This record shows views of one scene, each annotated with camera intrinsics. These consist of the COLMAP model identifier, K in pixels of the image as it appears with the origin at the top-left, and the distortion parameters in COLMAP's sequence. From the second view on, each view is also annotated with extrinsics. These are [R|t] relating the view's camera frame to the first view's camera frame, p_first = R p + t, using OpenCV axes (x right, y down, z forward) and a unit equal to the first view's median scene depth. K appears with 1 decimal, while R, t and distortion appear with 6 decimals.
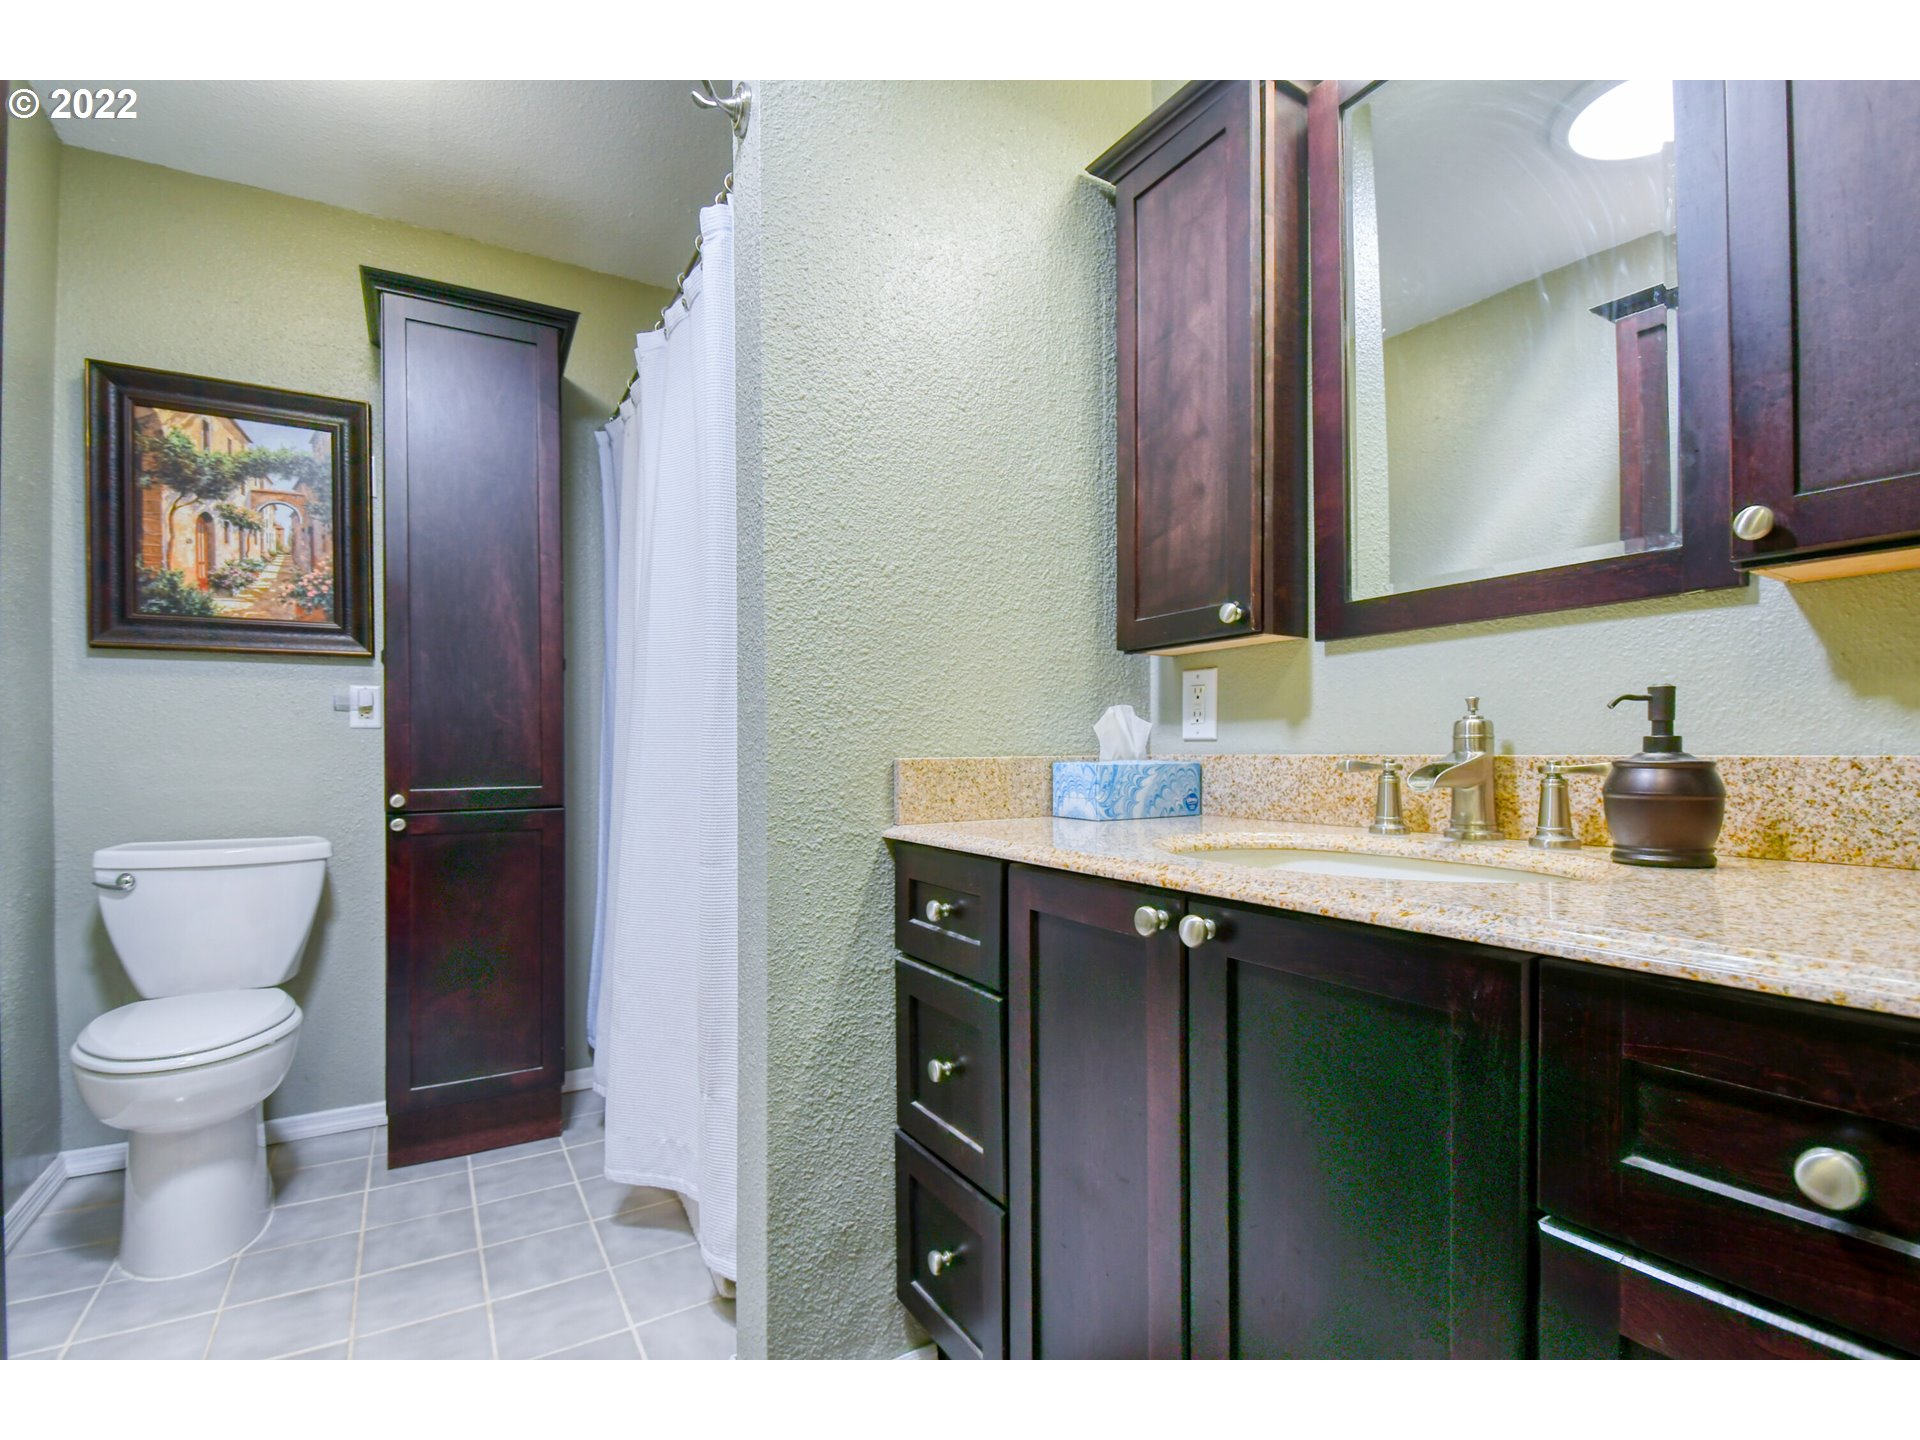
lens RADIAL K [[960.0, 0, 951.5], [0, 960.0, 725.6], [0, 0, 1]] dist [0.019769, -0.027039]
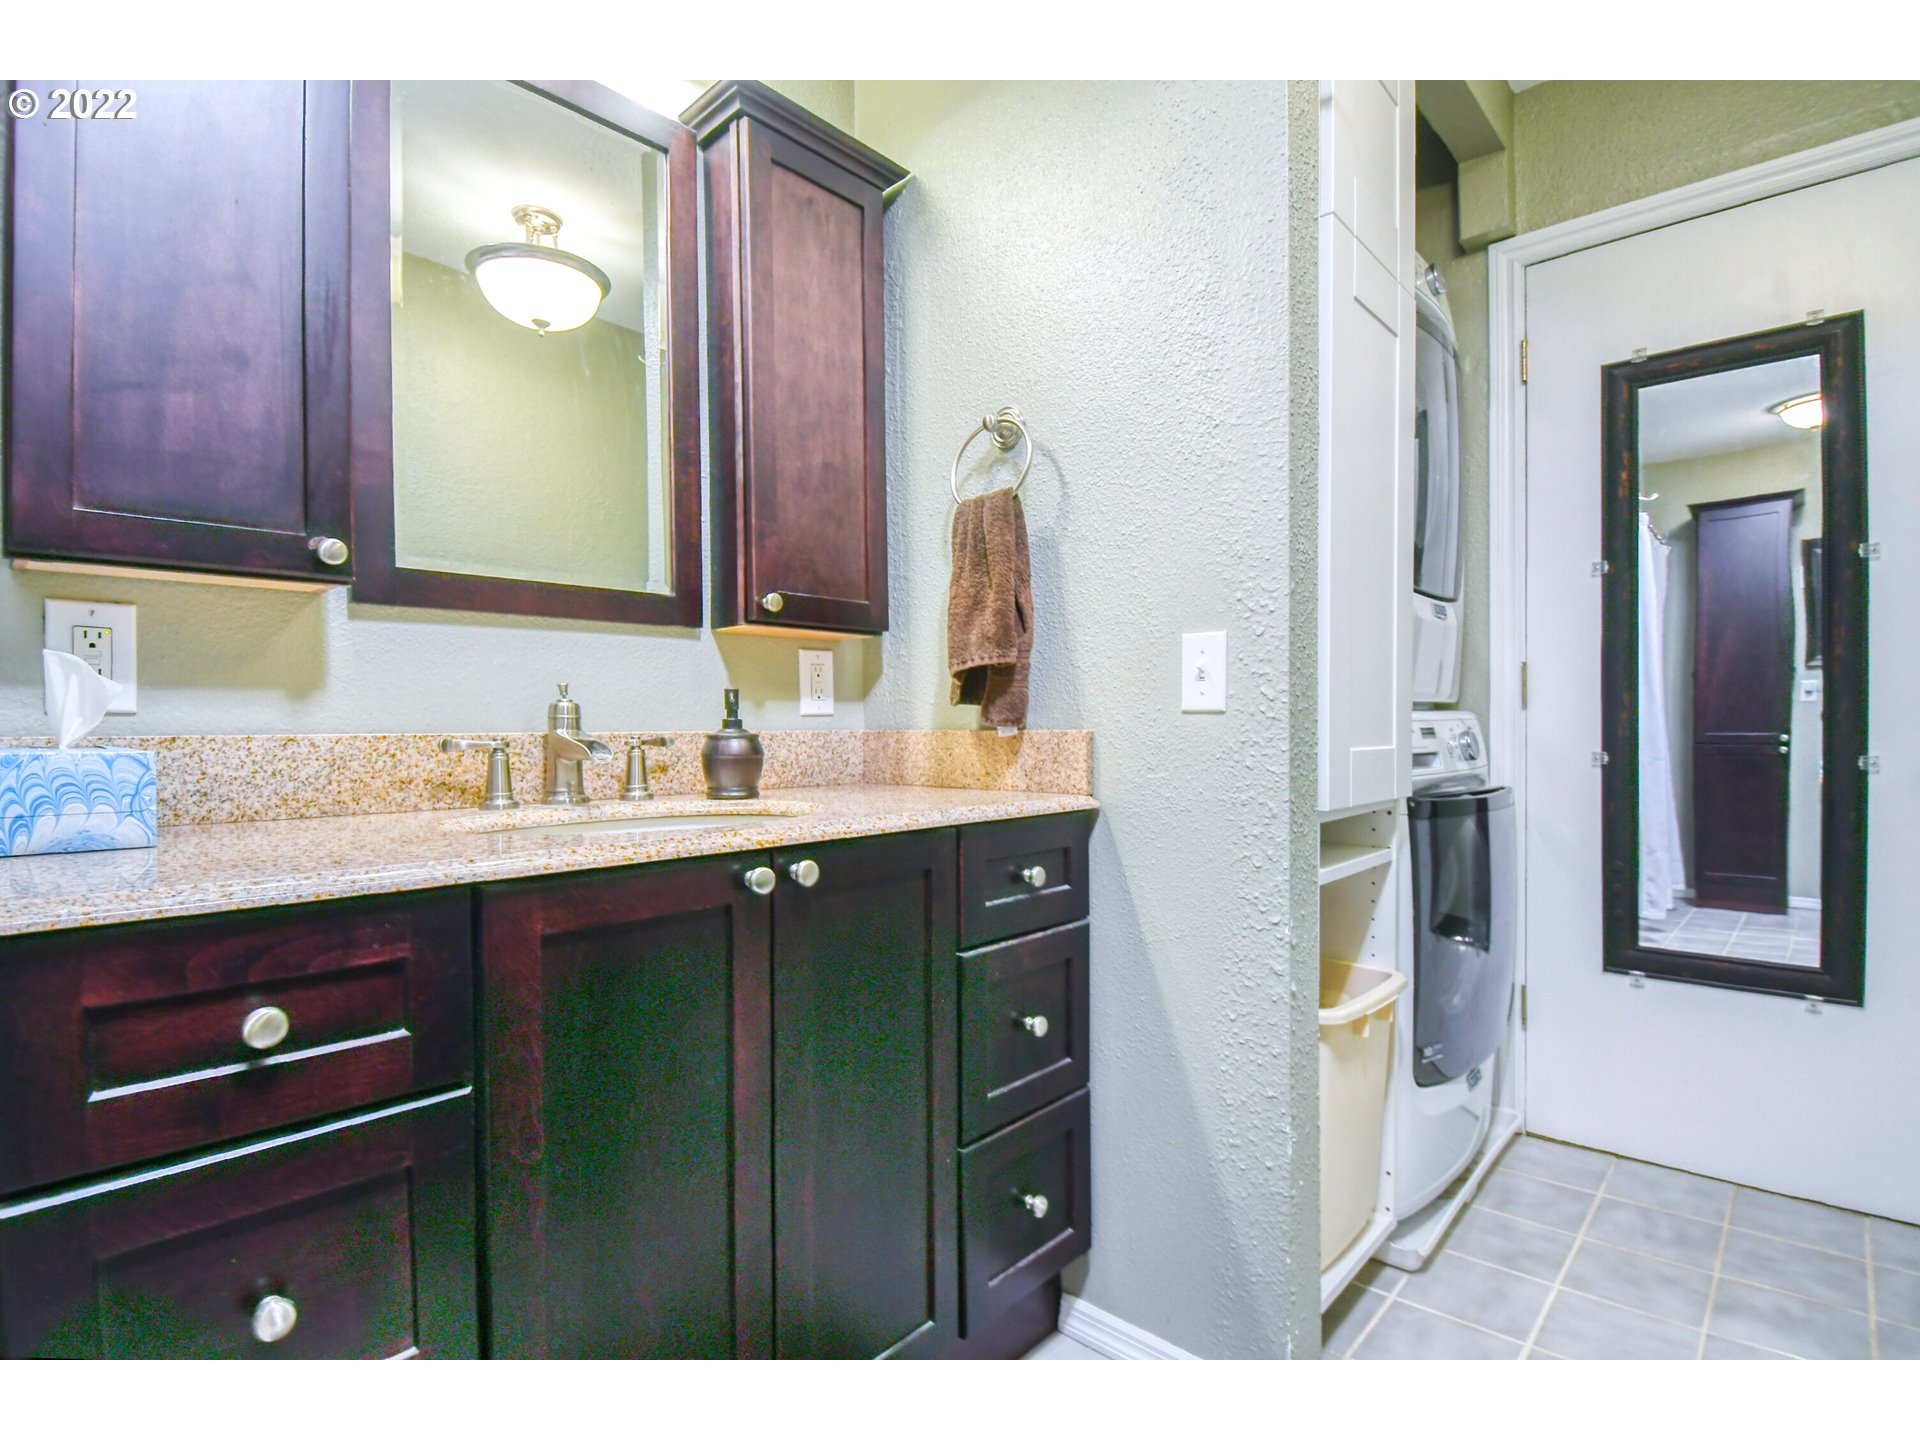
lens RADIAL K [[960.0, 0, 951.5], [0, 960.0, 725.6], [0, 0, 1]] dist [0.019769, -0.027039]
pose [[-0.314305, 0.012403, 0.949241, -0.702985], [-0.015213, 0.999720, -0.018099, 0.035159], [-0.949200, -0.020130, -0.314029, 0.896674]]
